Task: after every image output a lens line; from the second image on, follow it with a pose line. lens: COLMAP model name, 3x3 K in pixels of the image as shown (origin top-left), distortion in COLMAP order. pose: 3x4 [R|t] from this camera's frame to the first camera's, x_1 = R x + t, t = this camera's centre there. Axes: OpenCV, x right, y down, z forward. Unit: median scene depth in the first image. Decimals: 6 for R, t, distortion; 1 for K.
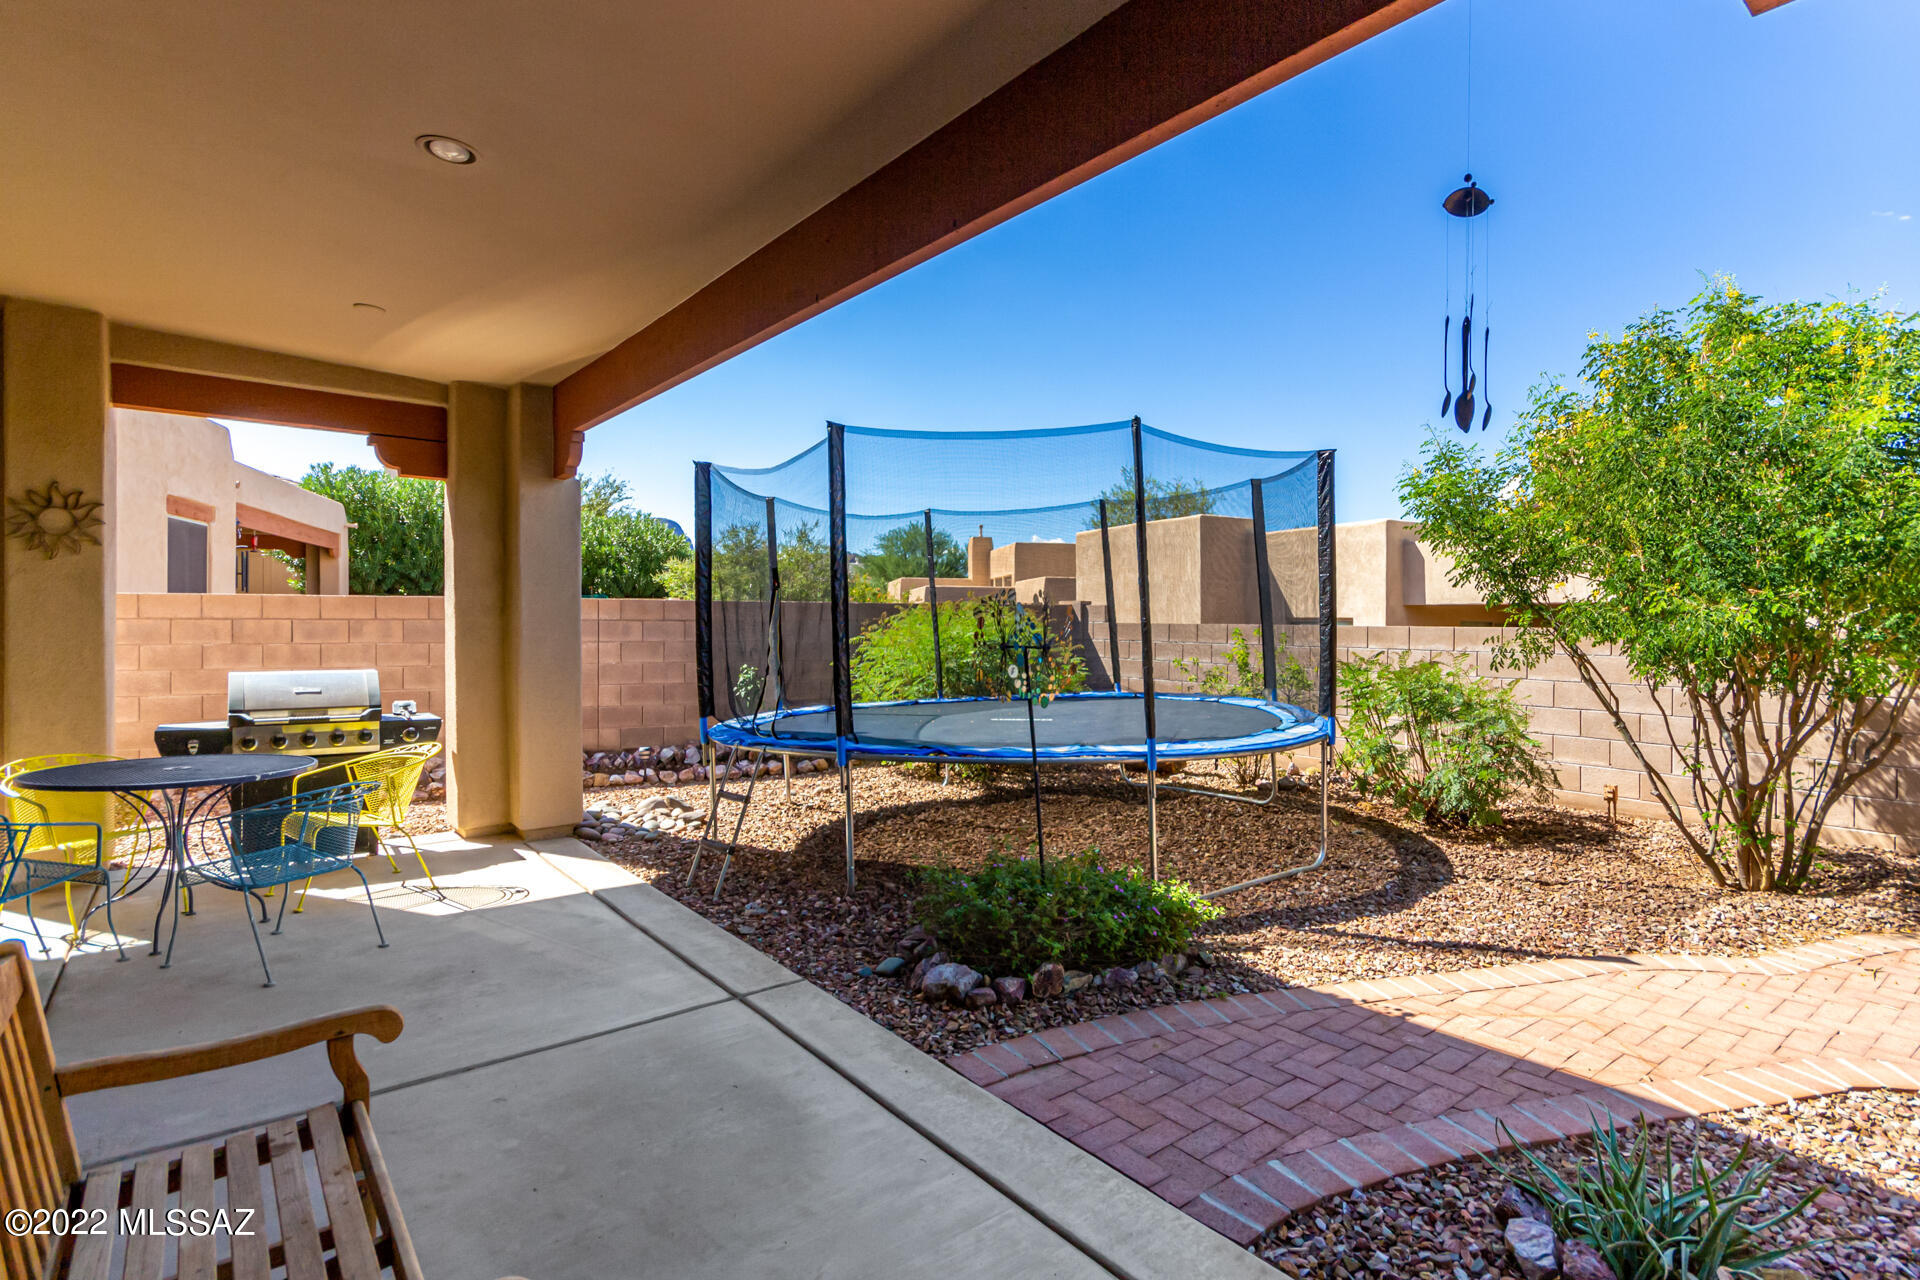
lens RADIAL K [[947.5, 0, 959.1], [0, 947.5, 635.3], [0, 0, 1]] dist [0.010431, -0.000195]
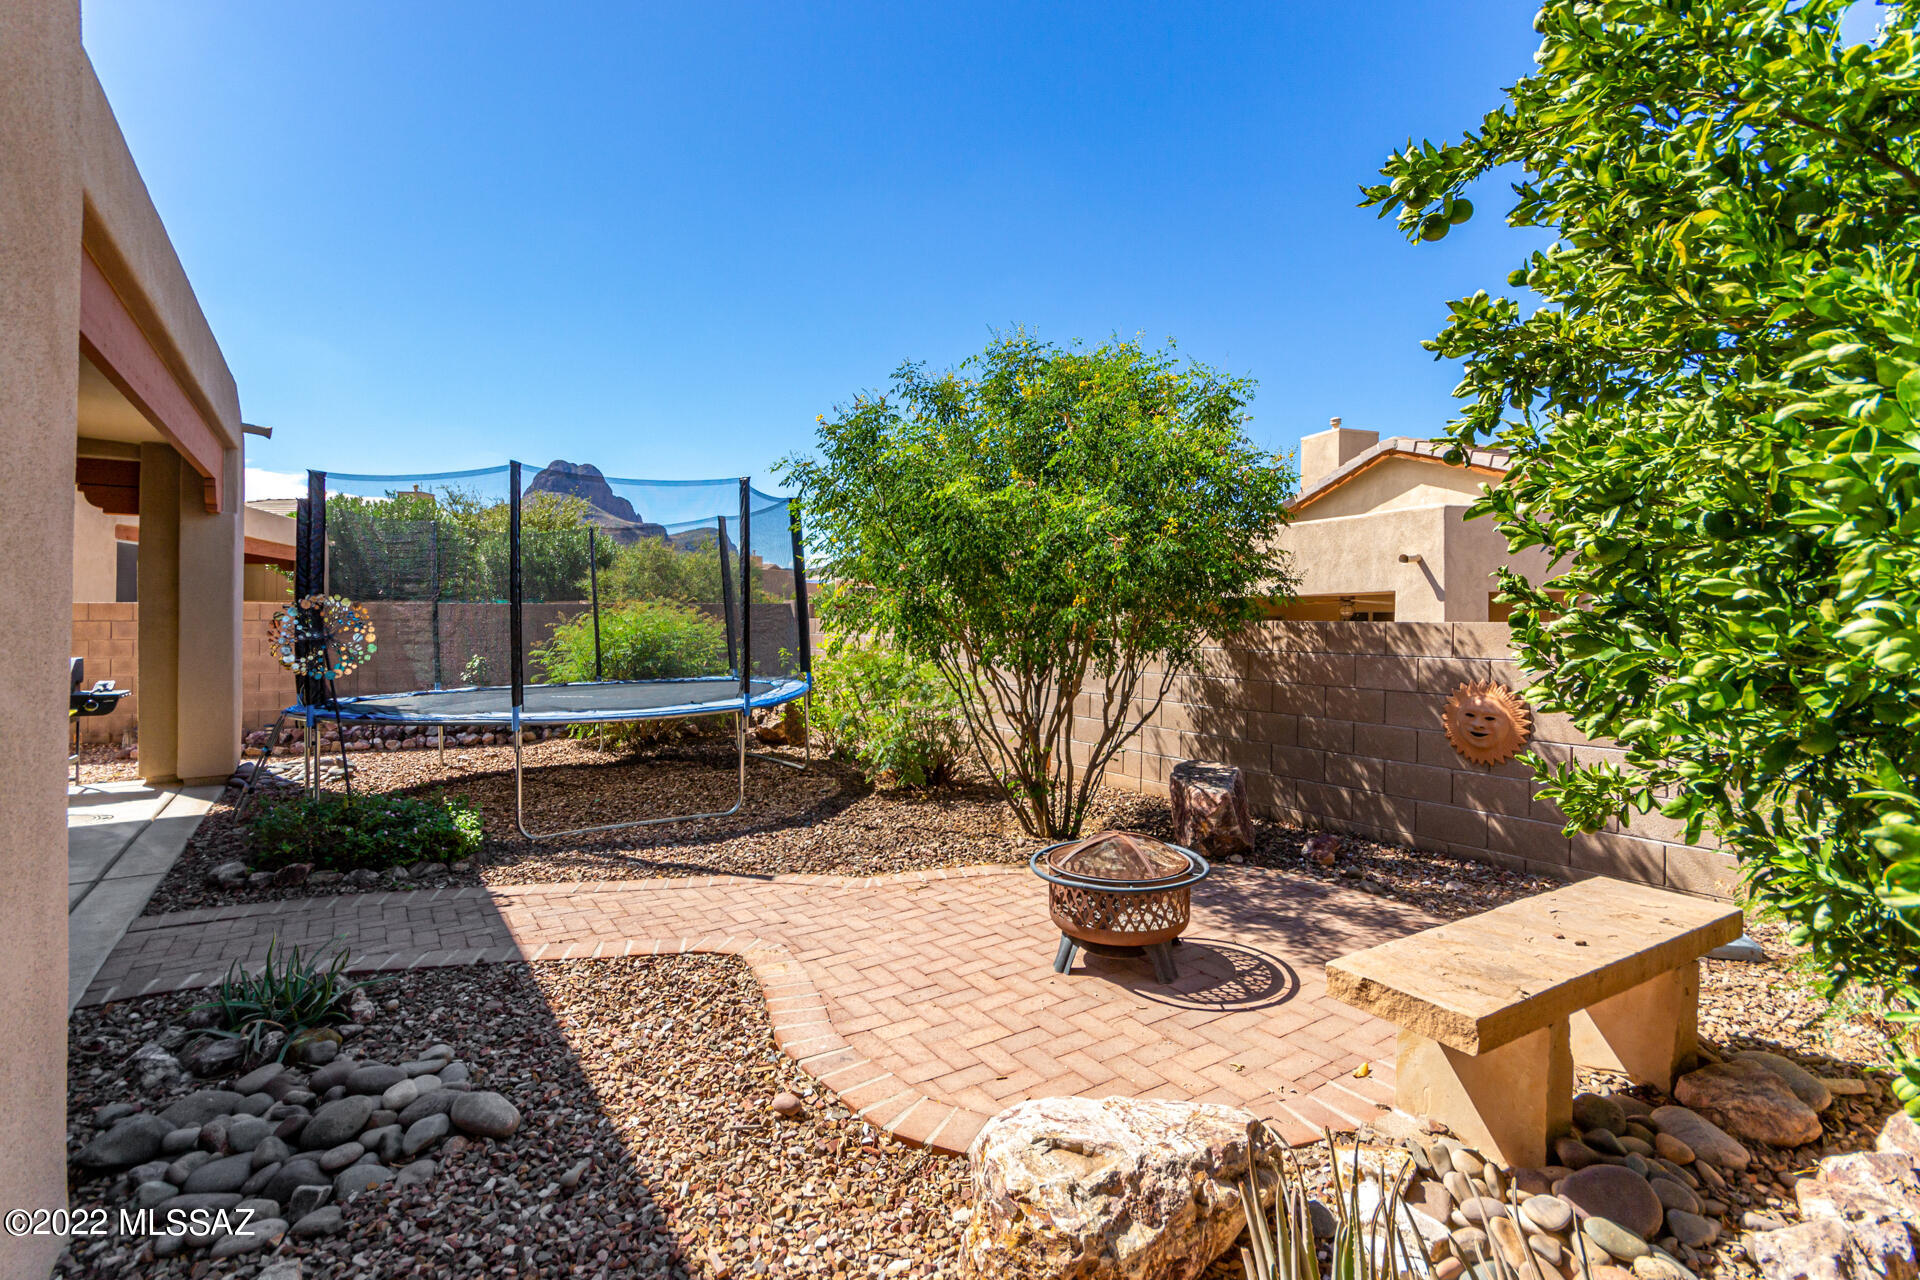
lens RADIAL K [[908.1, 0, 960.0], [0, 908.1, 637.3], [0, 0, 1]] dist [0.003010, 0.000248]
pose [[0.992786, -0.005436, -0.119779, 0.871917], [0.006318, 0.999956, 0.006986, 0.005860], [0.119736, -0.007693, 0.992776, -0.153686]]
